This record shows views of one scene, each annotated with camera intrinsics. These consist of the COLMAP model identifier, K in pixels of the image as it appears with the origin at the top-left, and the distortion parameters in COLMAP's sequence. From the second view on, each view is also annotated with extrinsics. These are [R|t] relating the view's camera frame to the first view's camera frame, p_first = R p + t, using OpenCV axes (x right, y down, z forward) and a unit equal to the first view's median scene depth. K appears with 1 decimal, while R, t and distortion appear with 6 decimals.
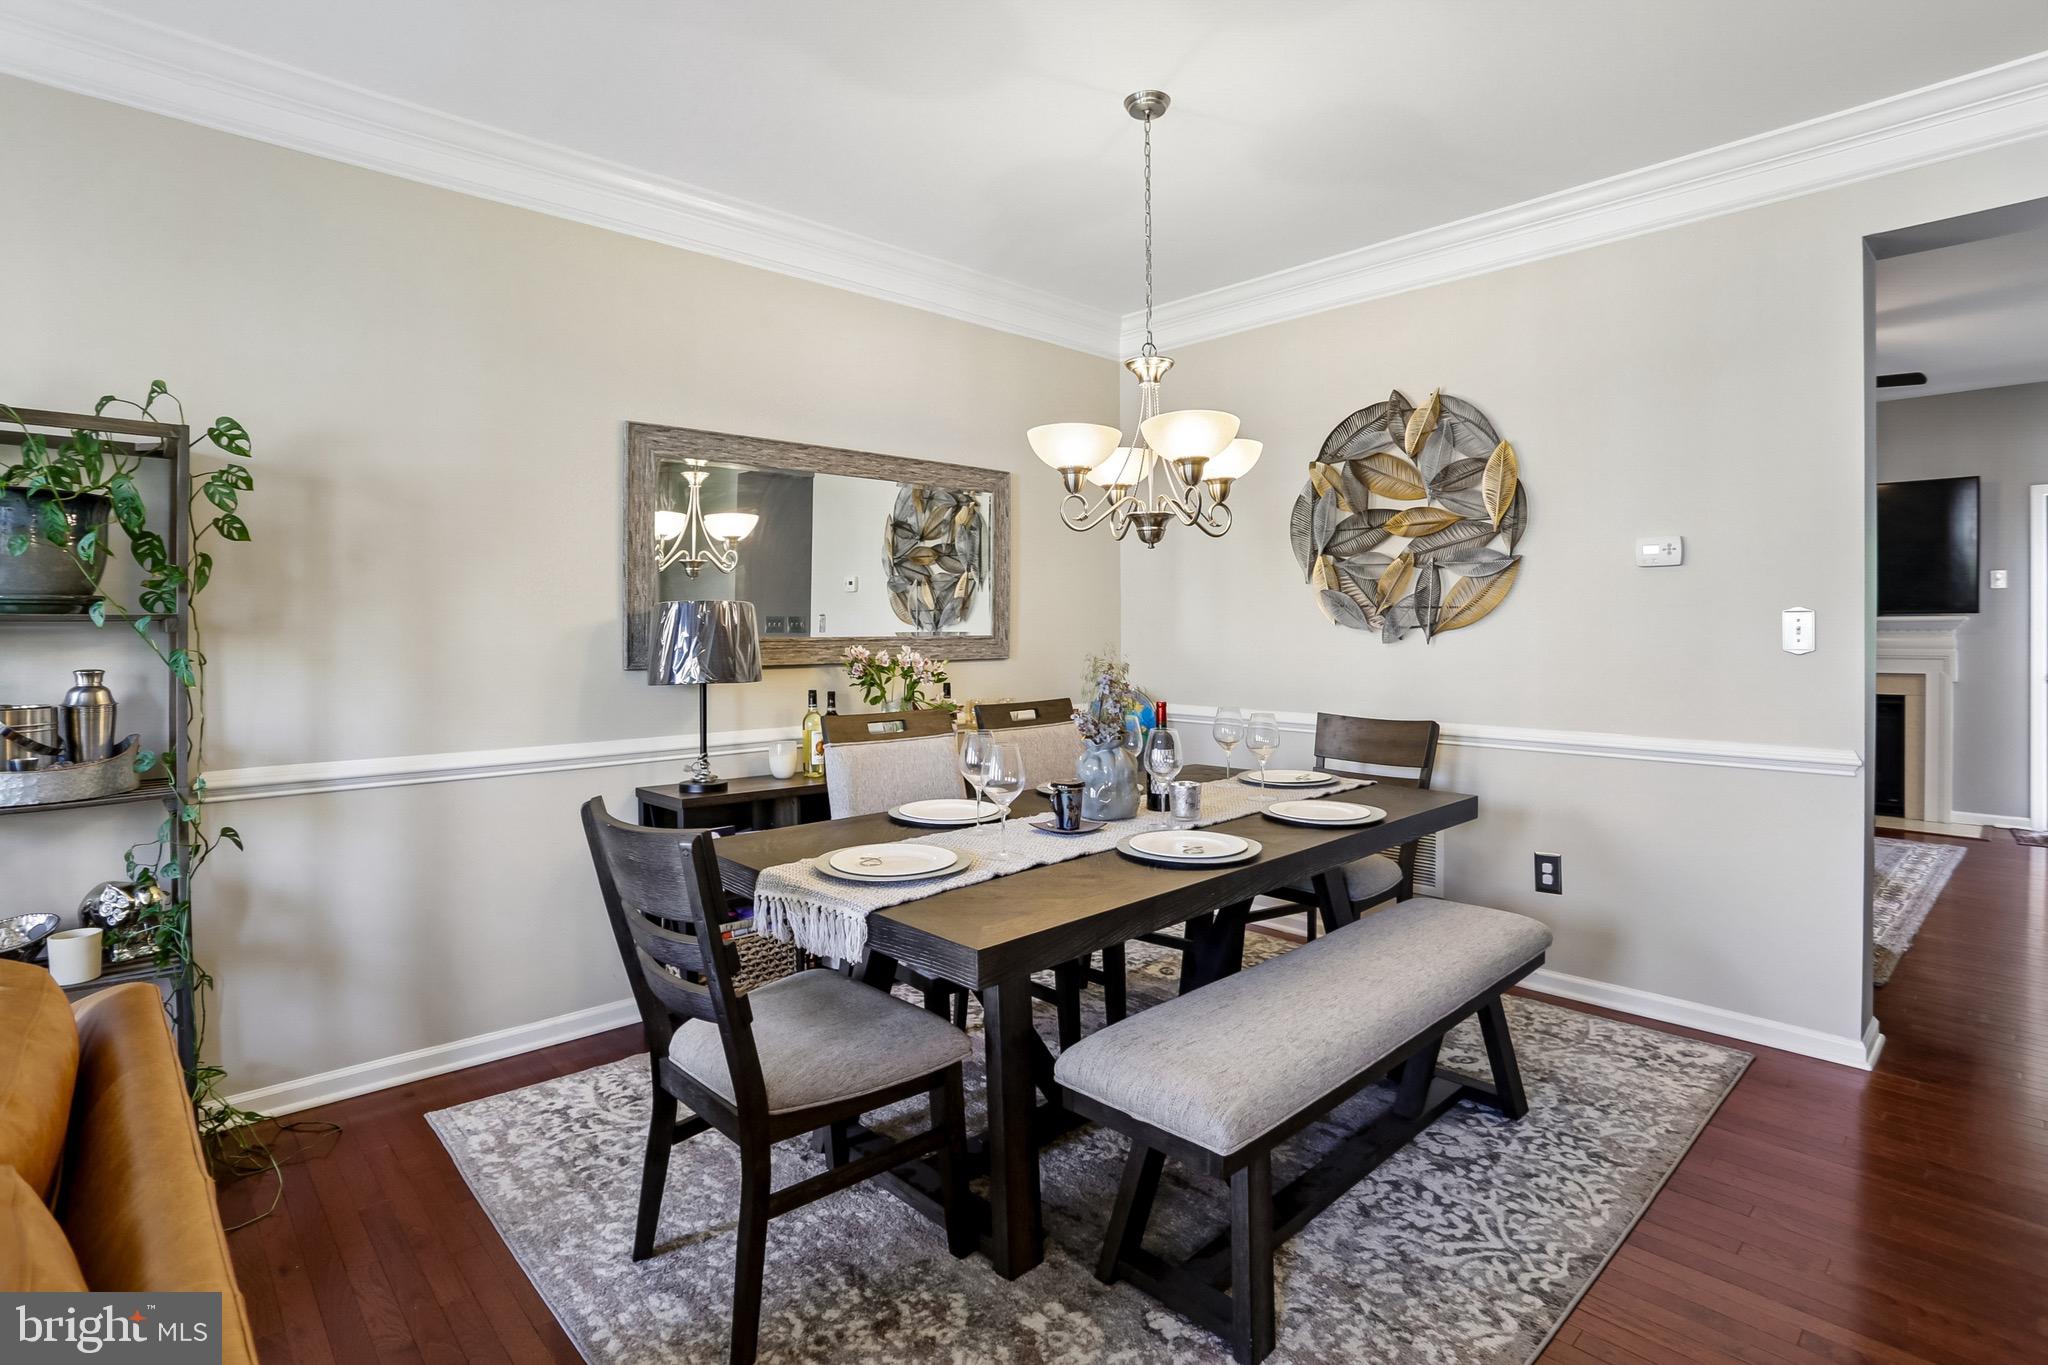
lens RADIAL K [[1019.5, 0, 1035.0], [0, 1019.5, 629.2], [0, 0, 1]] dist [-0.060132, 0.025845]
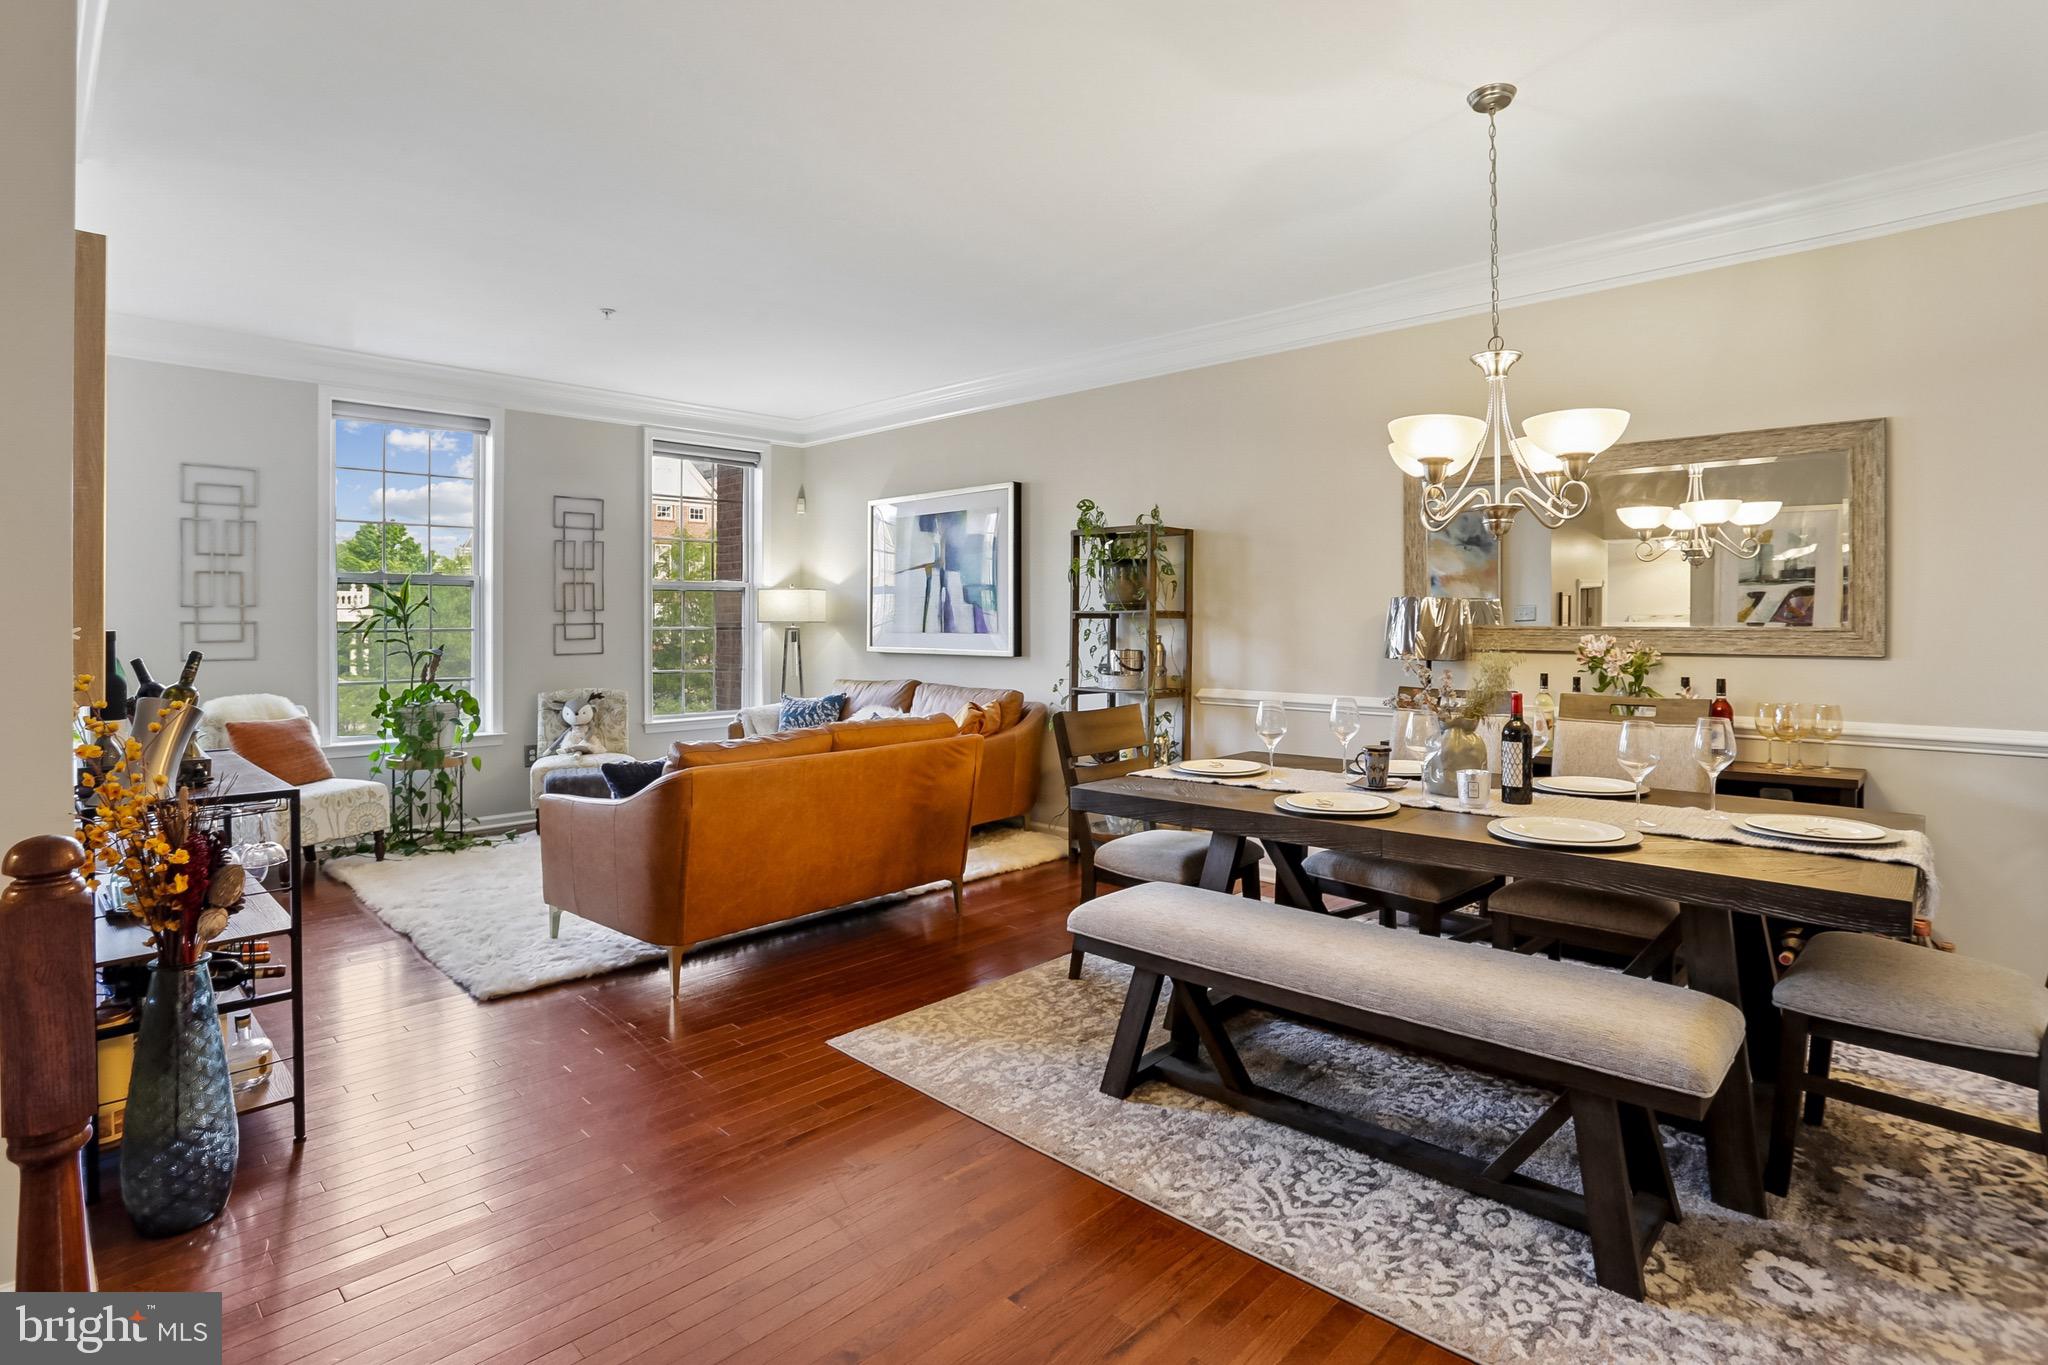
lens RADIAL K [[1019.5, 0, 1035.0], [0, 1019.5, 629.2], [0, 0, 1]] dist [-0.060132, 0.025845]
pose [[0.047172, 0.017734, -0.998729, 1.326019], [0.006516, 0.999816, 0.018061, -0.018897], [0.998866, -0.007360, 0.047048, 0.601924]]
